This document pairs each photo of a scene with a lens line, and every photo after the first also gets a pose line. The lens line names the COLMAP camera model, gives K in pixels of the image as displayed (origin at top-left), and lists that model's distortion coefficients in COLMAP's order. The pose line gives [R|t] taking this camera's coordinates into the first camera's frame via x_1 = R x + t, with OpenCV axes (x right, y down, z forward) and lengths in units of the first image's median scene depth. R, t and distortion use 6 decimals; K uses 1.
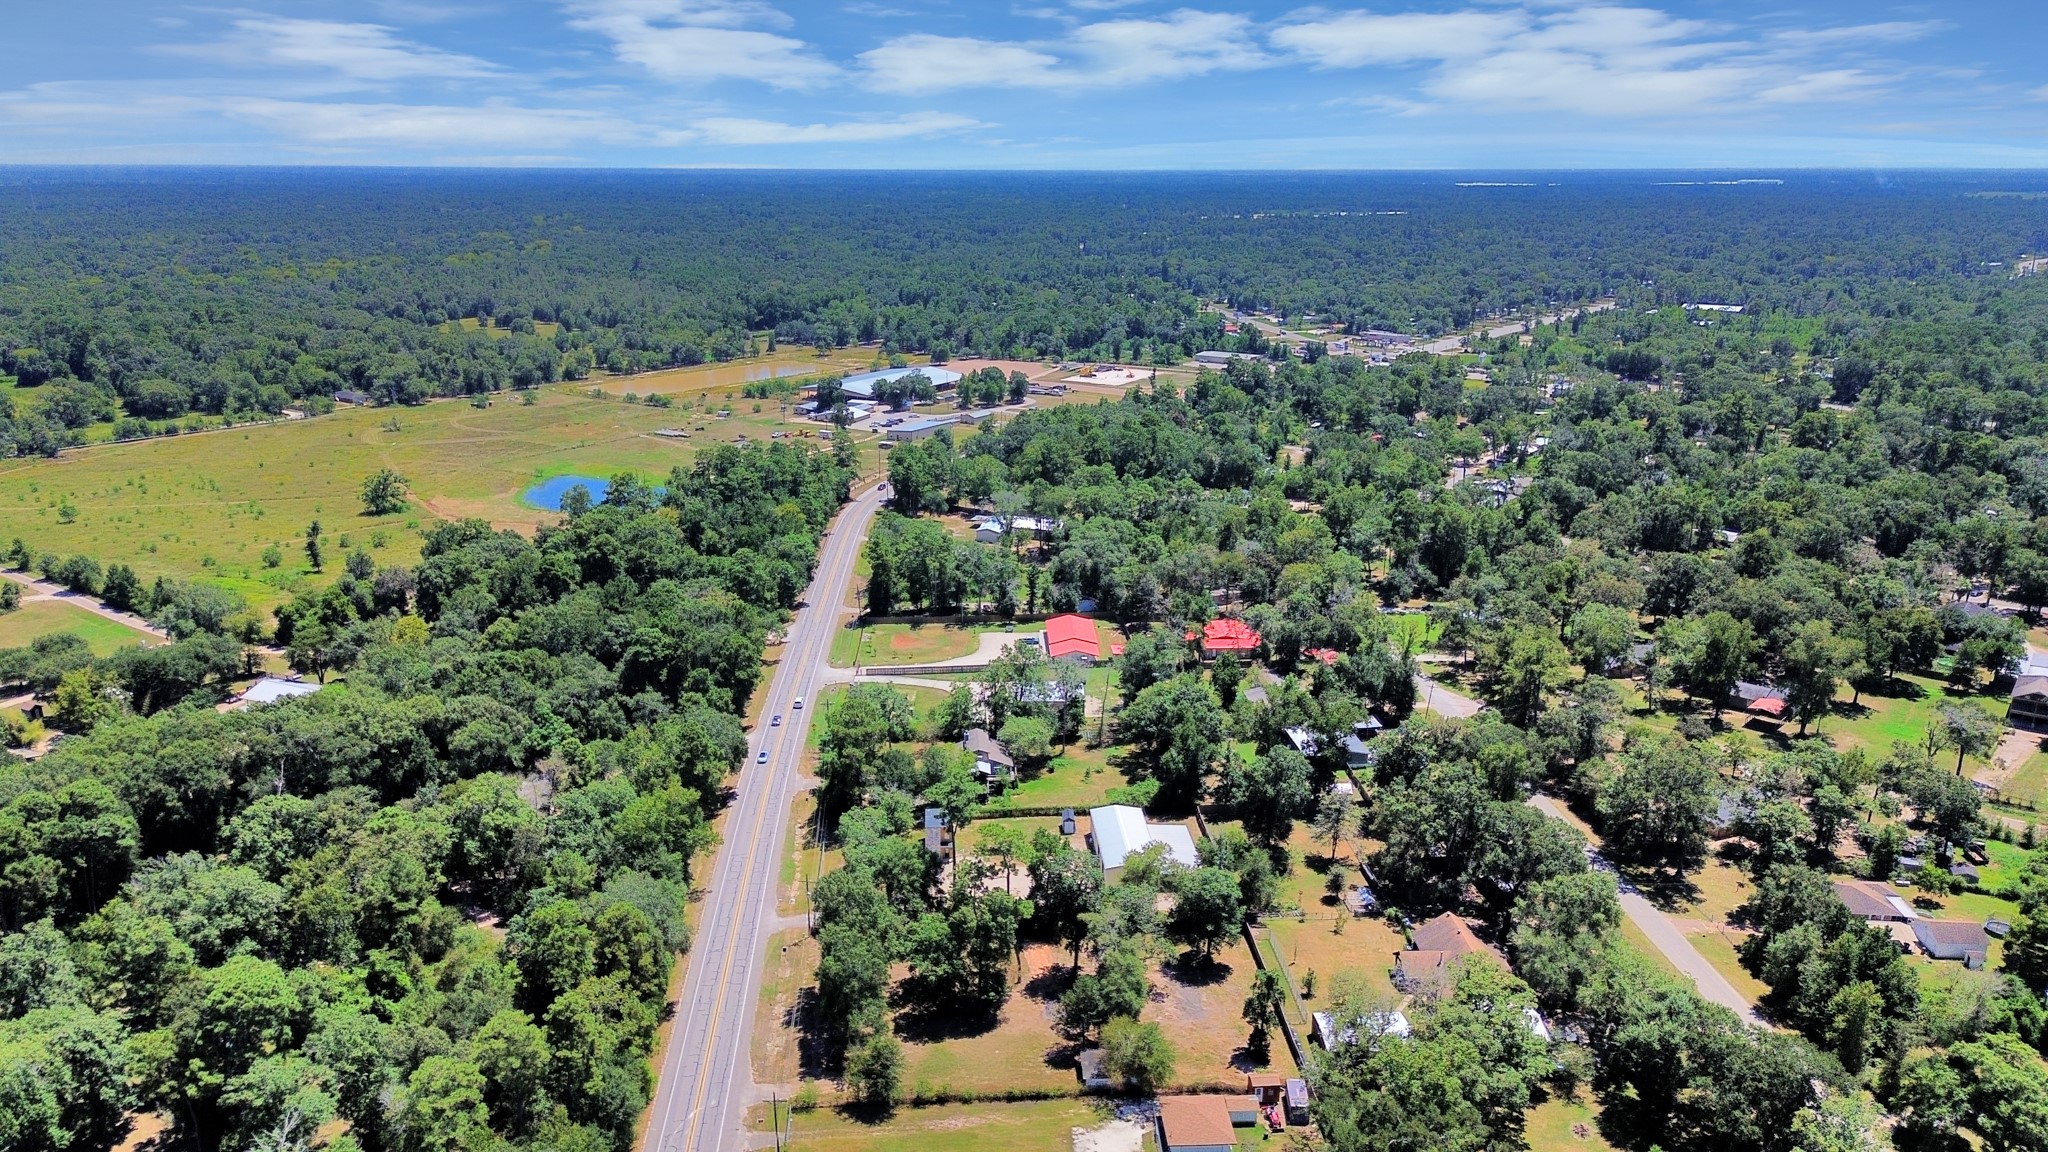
lens RADIAL K [[1437.1, 0, 1018.7], [0, 1437.1, 623.5], [0, 0, 1]] dist [0.070140, -0.099423]
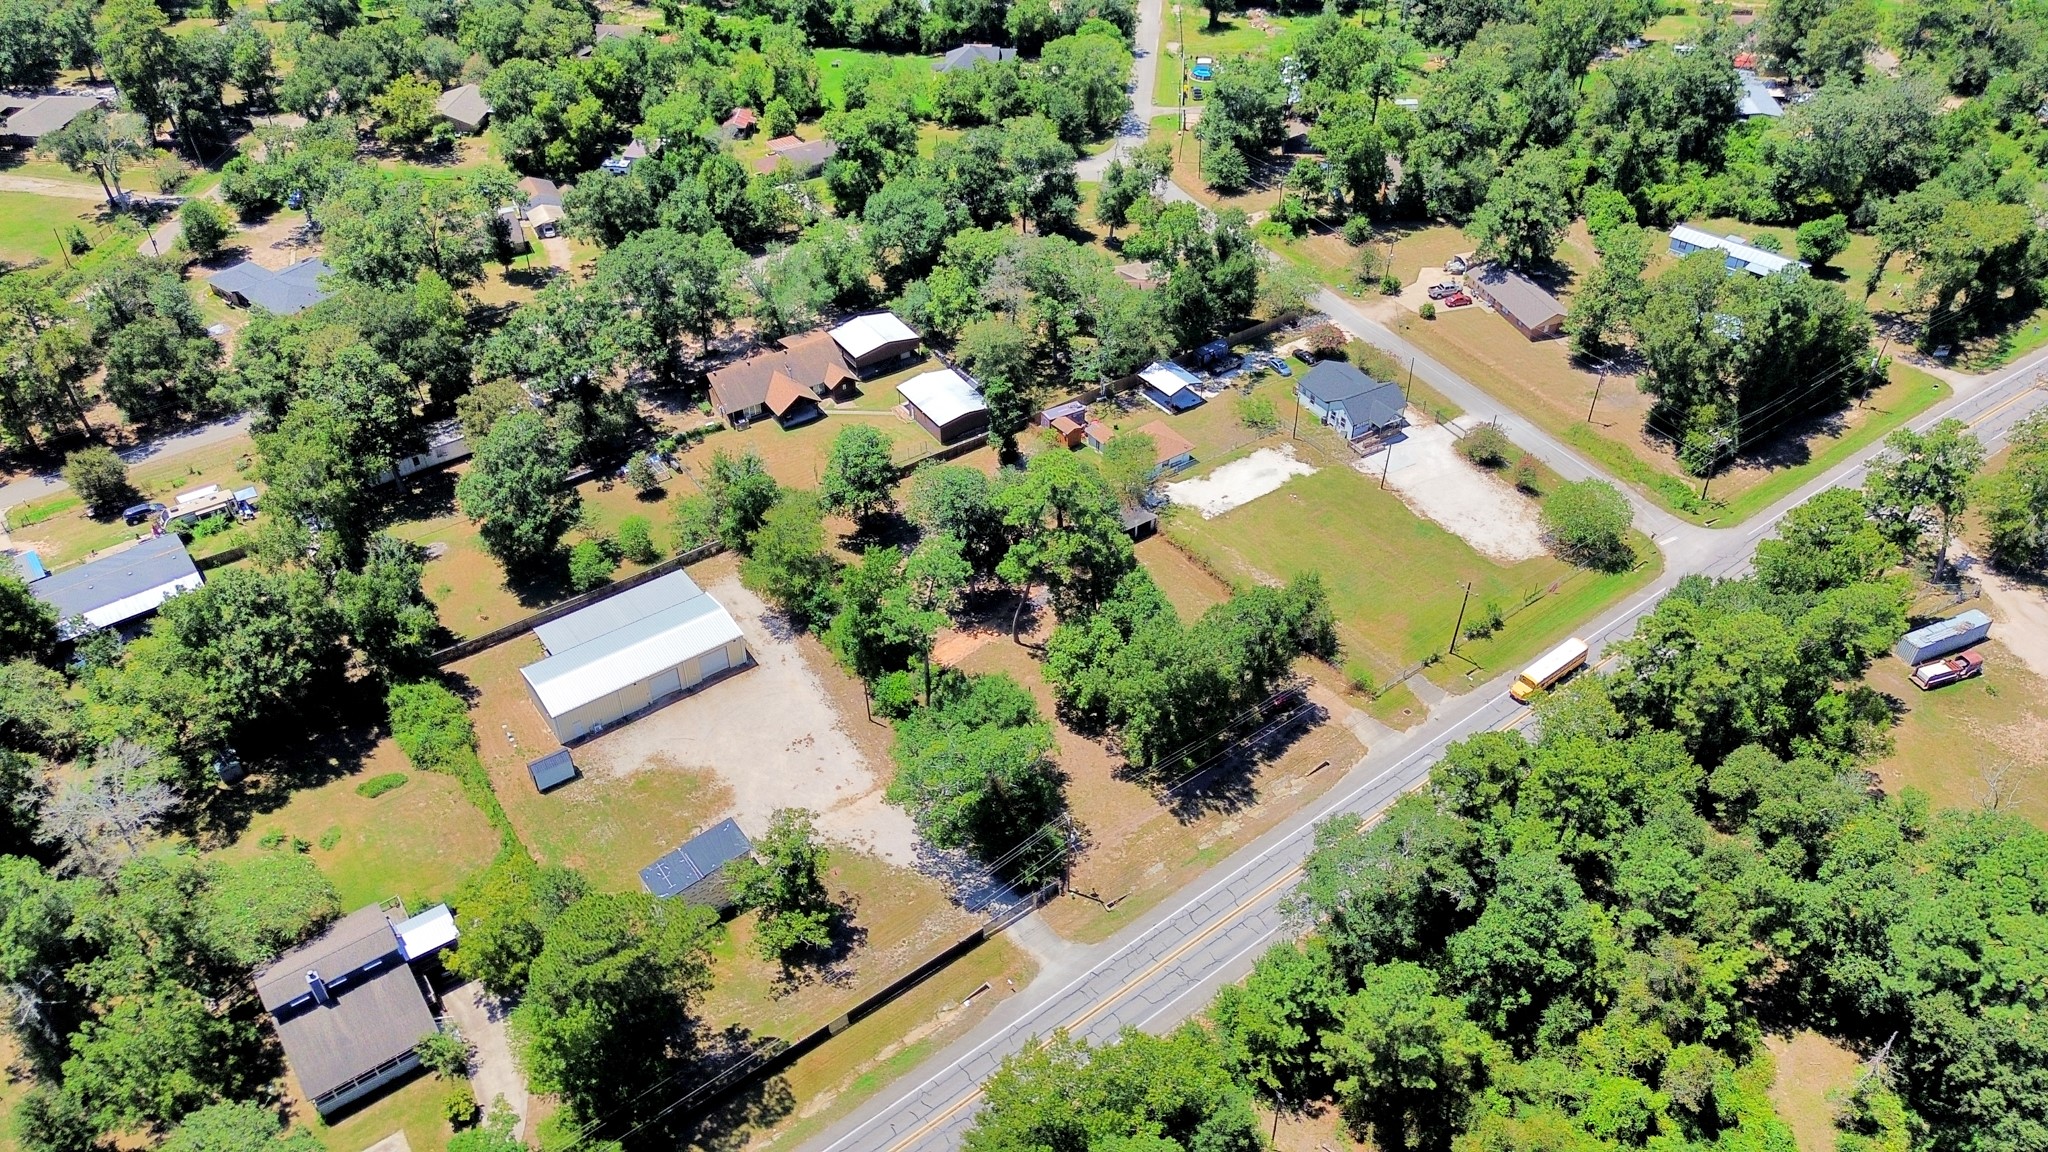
lens RADIAL K [[1457.9, 0, 1021.3], [0, 1457.9, 575.8], [0, 0, 1]] dist [0.068985, -0.070319]
pose [[-0.536054, -0.537597, 0.650873, -0.389576], [0.256941, 0.630526, 0.732406, -0.280685], [-0.804132, 0.559845, -0.199865, 0.875095]]
